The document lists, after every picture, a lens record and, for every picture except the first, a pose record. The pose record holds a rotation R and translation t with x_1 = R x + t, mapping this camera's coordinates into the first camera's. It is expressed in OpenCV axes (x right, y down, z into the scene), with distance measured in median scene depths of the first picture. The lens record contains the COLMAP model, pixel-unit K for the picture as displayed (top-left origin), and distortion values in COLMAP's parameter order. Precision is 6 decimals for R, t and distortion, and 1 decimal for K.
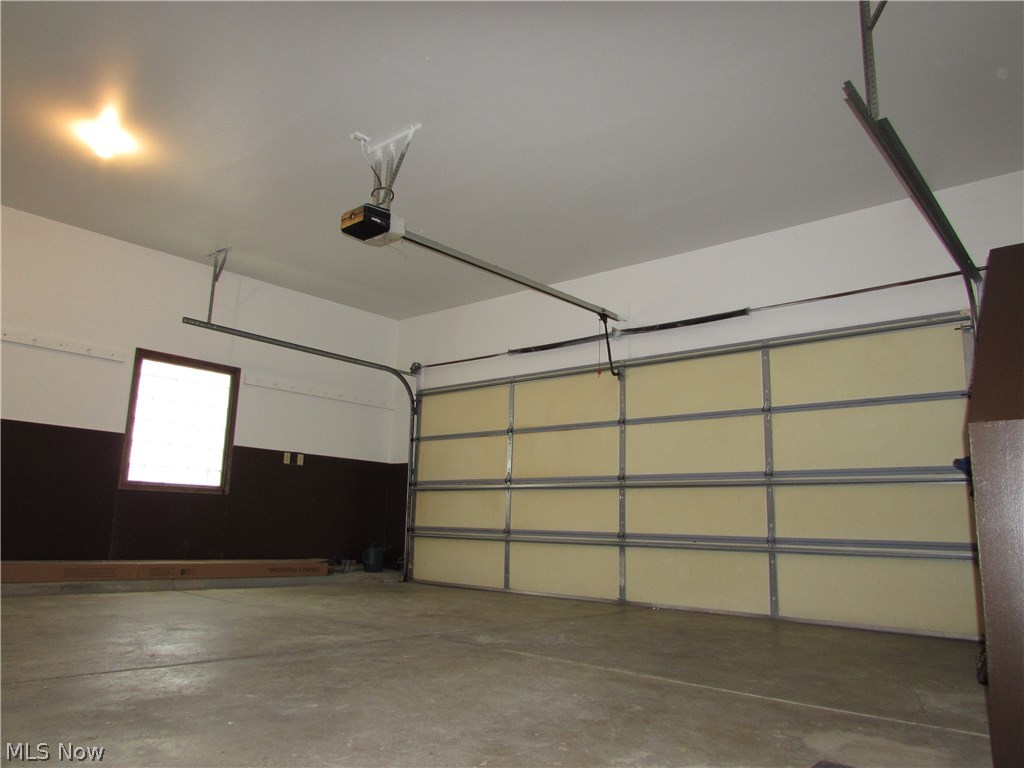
lens RADIAL K [[725.5, 0, 519.0], [0, 725.5, 388.3], [0, 0, 1]] dist [-0.027255, 0.008833]
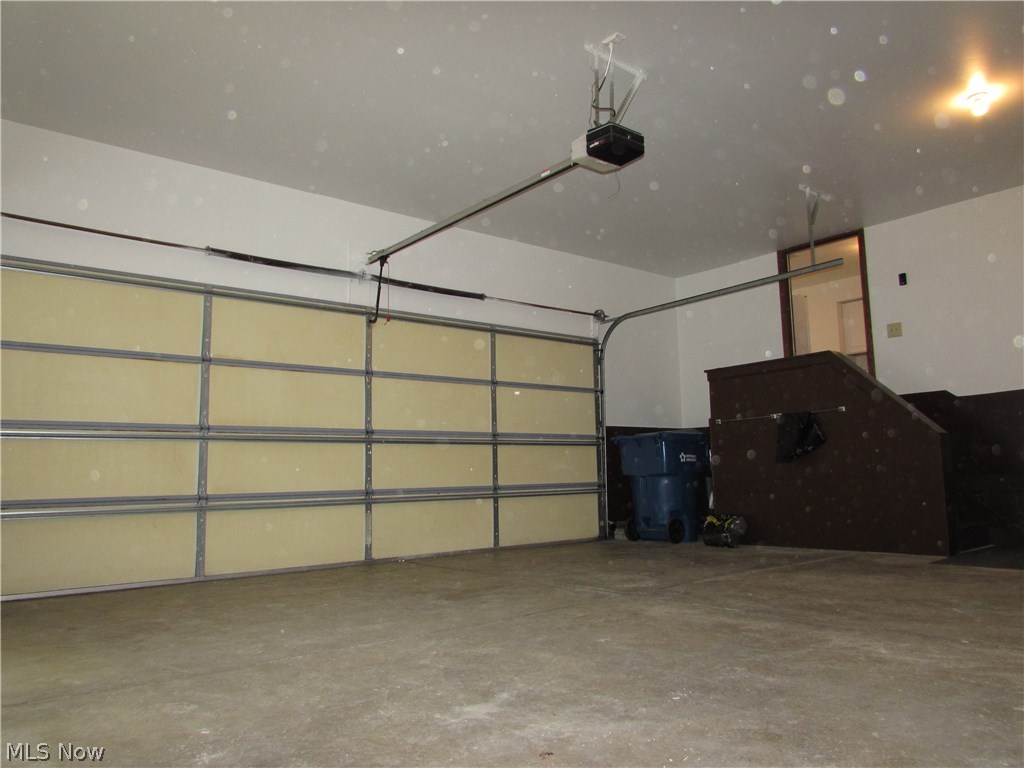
lens RADIAL K [[725.5, 0, 519.0], [0, 725.5, 388.3], [0, 0, 1]] dist [-0.027255, 0.008833]
pose [[0.182029, 0.091133, 0.979061, -0.752074], [-0.150700, 0.986518, -0.063809, 0.098523], [-0.971676, -0.135929, 0.193308, 0.635883]]
